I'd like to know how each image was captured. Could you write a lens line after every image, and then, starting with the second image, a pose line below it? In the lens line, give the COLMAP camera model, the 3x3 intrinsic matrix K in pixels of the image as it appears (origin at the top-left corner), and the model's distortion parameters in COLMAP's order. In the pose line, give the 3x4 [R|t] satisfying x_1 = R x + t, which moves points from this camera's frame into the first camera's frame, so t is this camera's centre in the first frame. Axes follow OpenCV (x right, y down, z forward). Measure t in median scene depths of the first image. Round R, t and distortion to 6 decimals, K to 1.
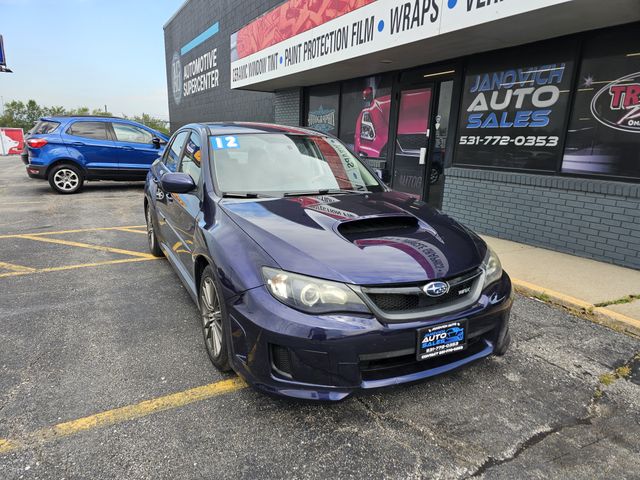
lens RADIAL K [[428.9, 0, 309.5], [0, 428.9, 245.2], [0, 0, 1]] dist [0.058608, -0.052106]
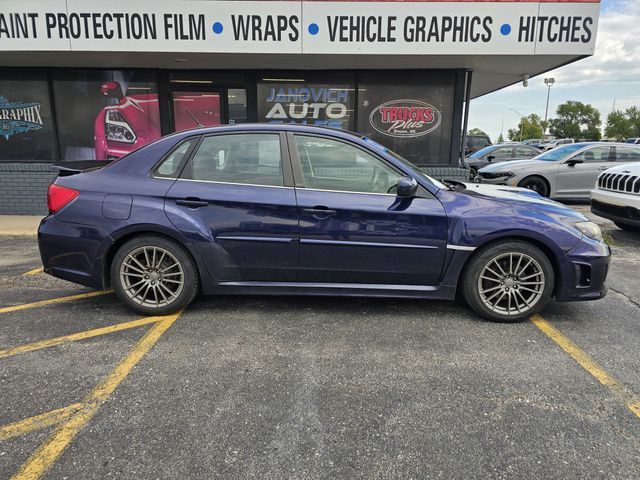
lens RADIAL K [[428.9, 0, 323.0], [0, 428.9, 240.8], [0, 0, 1]] dist [0.058608, -0.052106]
pose [[0.476559, -0.204894, 0.854933, -0.647481], [0.217771, 0.969667, 0.111000, -0.089145], [-0.851744, 0.133282, 0.506724, 0.346641]]
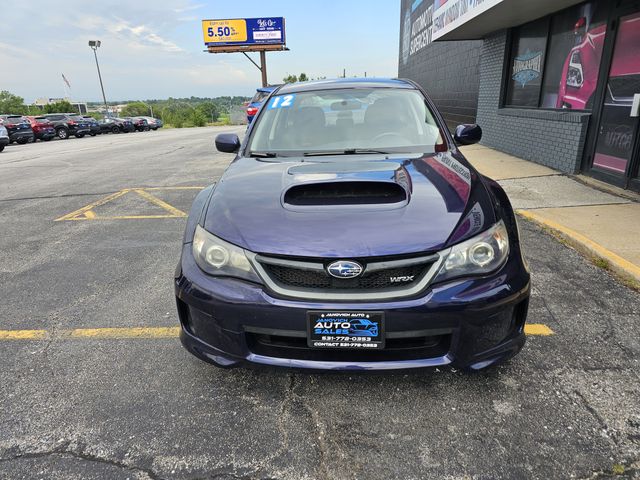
lens RADIAL K [[428.9, 0, 308.3], [0, 428.9, 238.2], [0, 0, 1]] dist [0.058608, -0.052106]
pose [[0.851131, 0.110138, -0.513270, 0.228132], [-0.074417, 0.993183, 0.089717, -0.009944], [0.519653, -0.038165, 0.853525, 0.089220]]
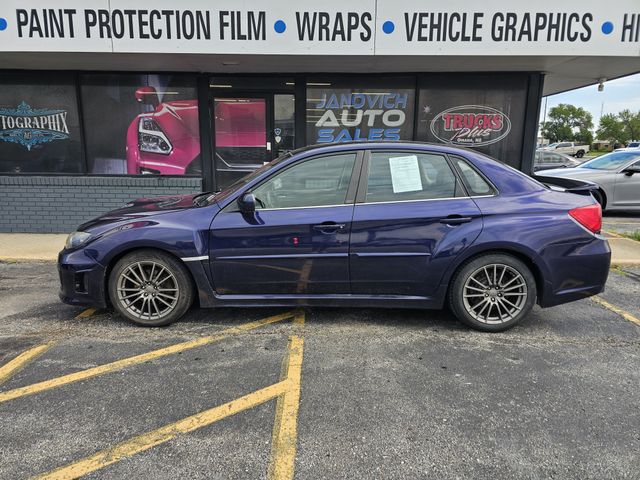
lens RADIAL K [[428.9, 0, 311.9], [0, 428.9, 237.6], [0, 0, 1]] dist [0.058608, -0.052106]
pose [[0.473788, -0.194567, 0.858876, -0.619306], [0.218687, 0.970732, 0.099270, -0.159764], [-0.853054, 0.140792, 0.502471, 0.547861]]
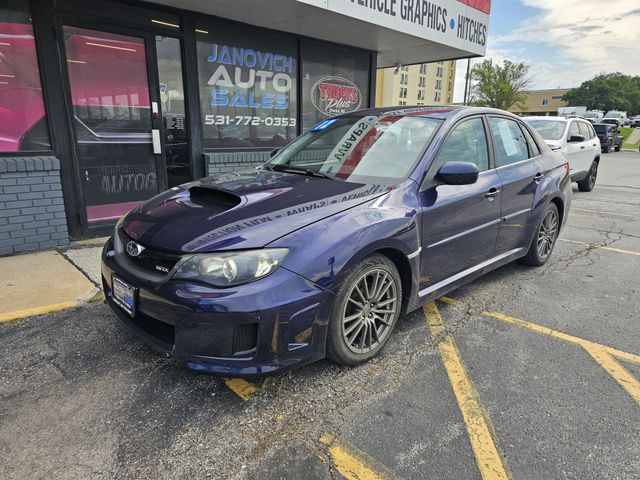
lens RADIAL K [[428.9, 0, 320.1], [0, 428.9, 245.9], [0, 0, 1]] dist [0.058608, -0.052106]
pose [[-0.310190, -0.278358, 0.909010, -0.577908], [0.205622, 0.913896, 0.350020, -0.286270], [-0.928171, 0.295485, -0.226245, 1.135972]]
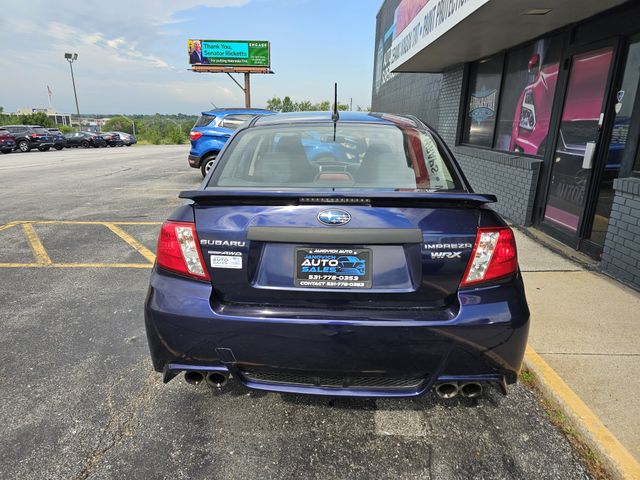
lens RADIAL K [[428.9, 0, 310.3], [0, 428.9, 238.2], [0, 0, 1]] dist [0.058608, -0.052106]
pose [[0.869603, 0.115840, -0.479971, 0.268755], [-0.111523, 0.993050, 0.037615, -0.077488], [0.480993, 0.020818, 0.876477, 0.293932]]
